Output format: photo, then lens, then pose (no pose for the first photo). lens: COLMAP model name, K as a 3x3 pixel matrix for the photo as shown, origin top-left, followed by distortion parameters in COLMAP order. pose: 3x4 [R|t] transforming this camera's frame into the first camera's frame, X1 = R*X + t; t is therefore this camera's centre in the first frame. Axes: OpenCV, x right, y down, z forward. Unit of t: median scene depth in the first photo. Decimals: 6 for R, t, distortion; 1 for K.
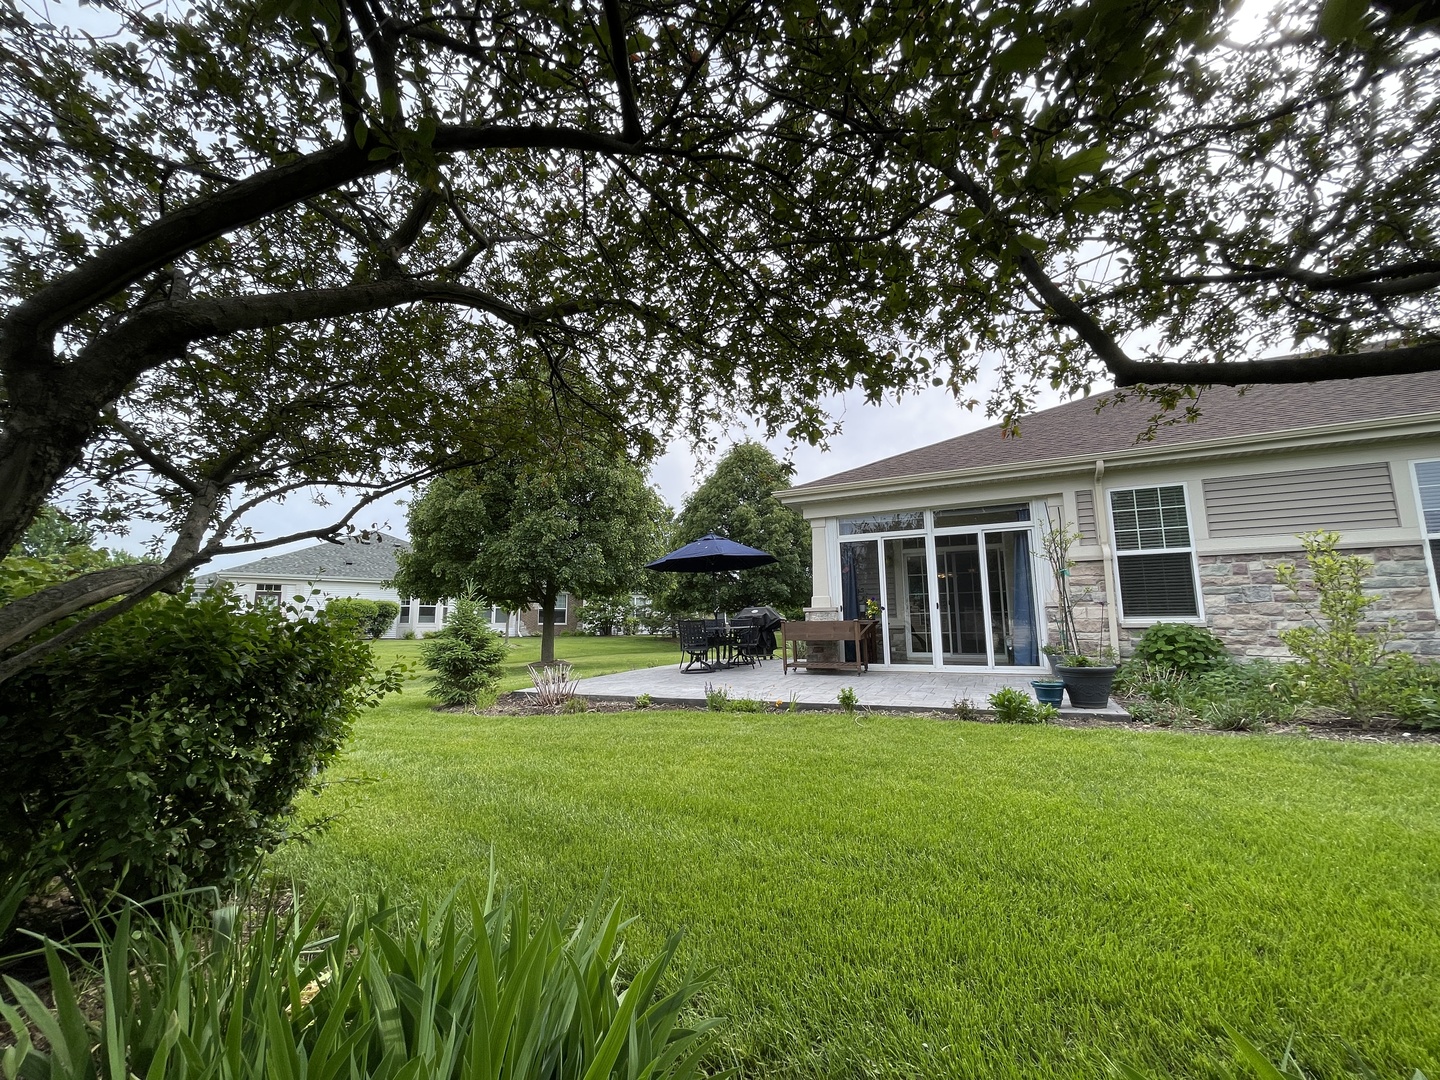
lens RADIAL K [[582.7, 0, 720.0], [0, 582.7, 540.4], [0, 0, 1]] dist [0.000153, 0.000039]
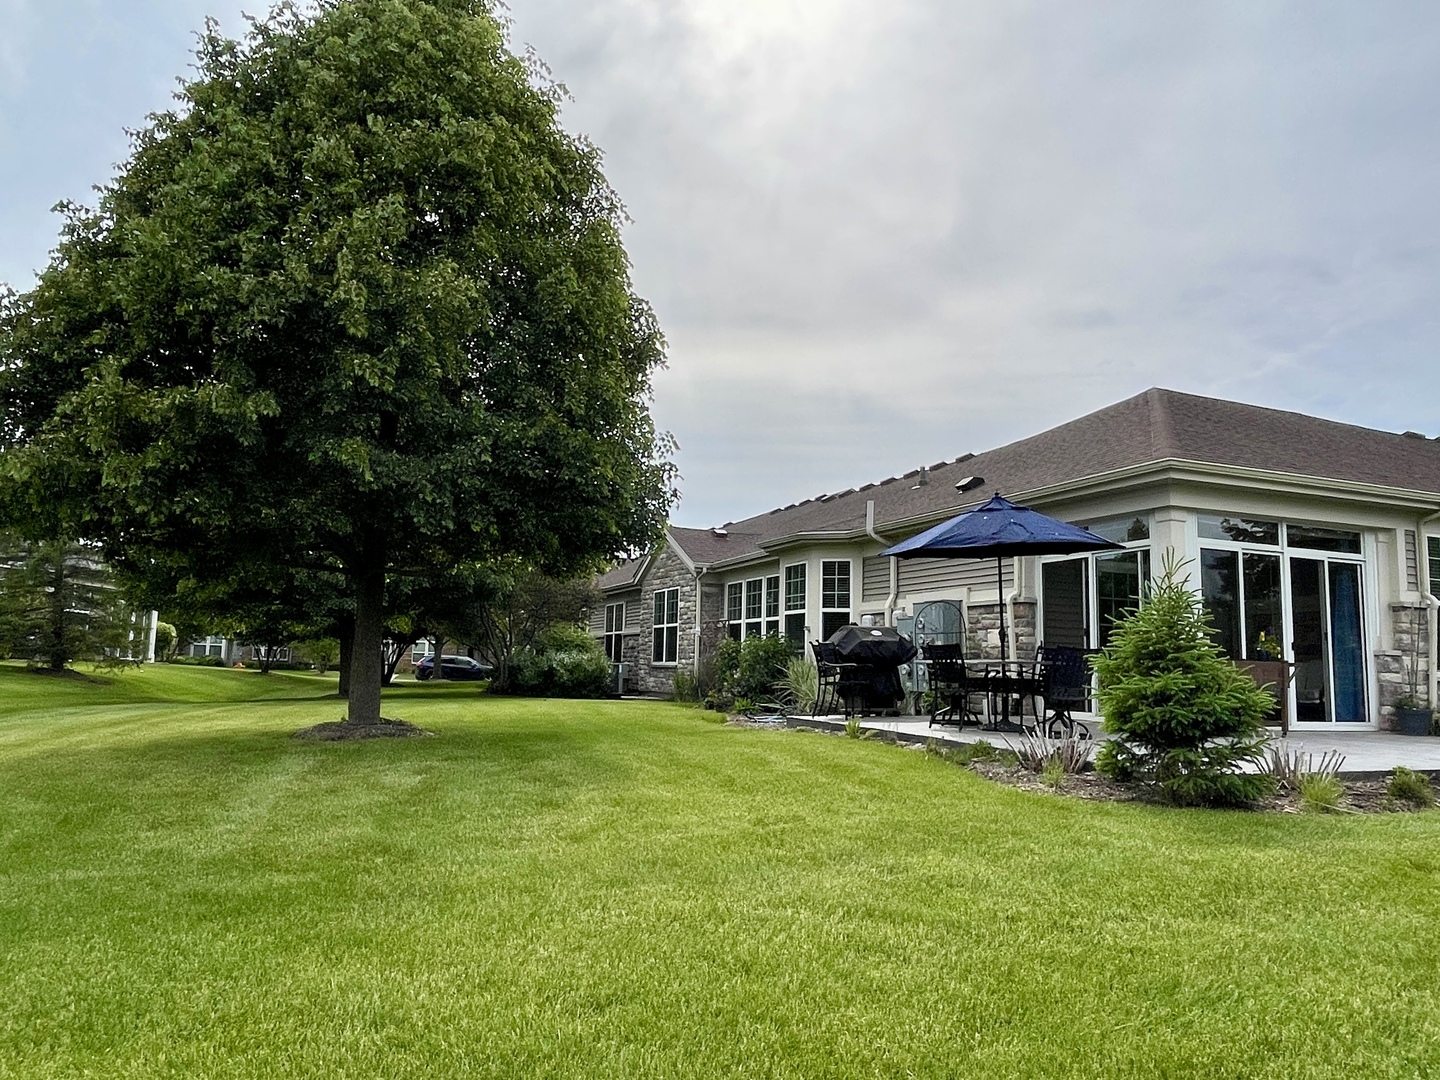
lens RADIAL K [[1022.5, 0, 719.0], [0, 1022.5, 534.6], [0, 0, 1]] dist [0.020182, -0.000729]
pose [[0.669327, 0.126719, 0.732081, -1.149910], [-0.146809, 0.988477, -0.036874, 0.124657], [-0.728318, -0.082795, 0.680218, 0.612880]]
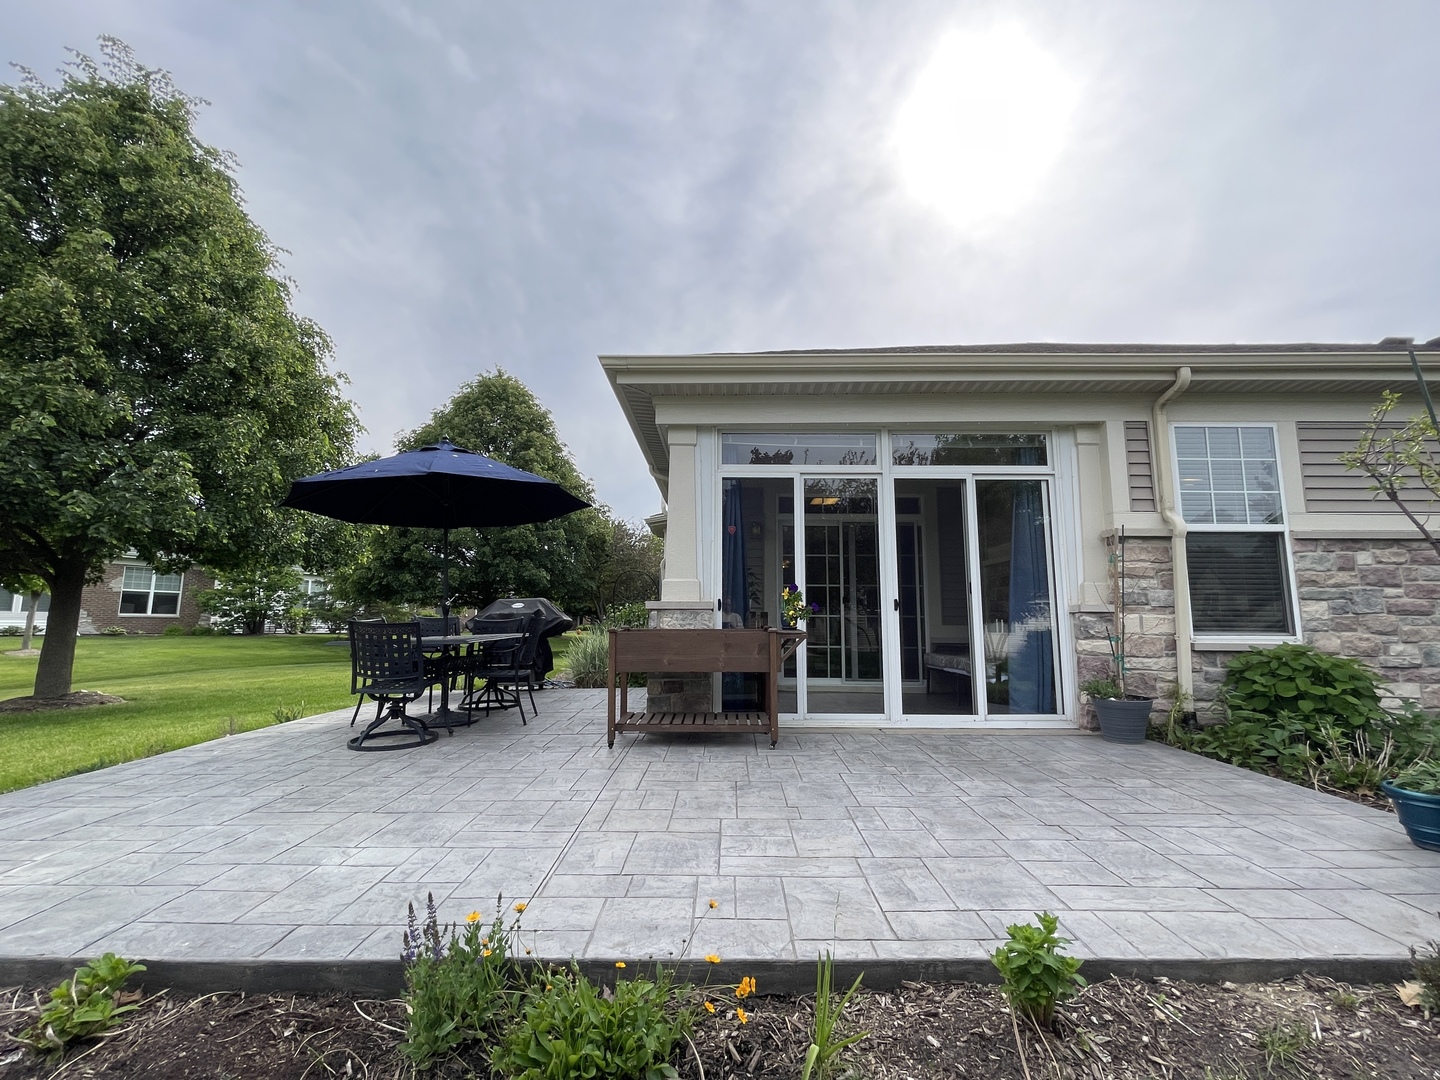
lens RADIAL K [[582.7, 0, 709.2], [0, 582.7, 543.6], [0, 0, 1]] dist [0.000153, 0.000039]
pose [[0.907042, 0.072607, 0.414732, -0.016857], [-0.077623, 0.996971, -0.004774, 0.069329], [-0.413822, -0.027863, 0.909931, 0.561211]]
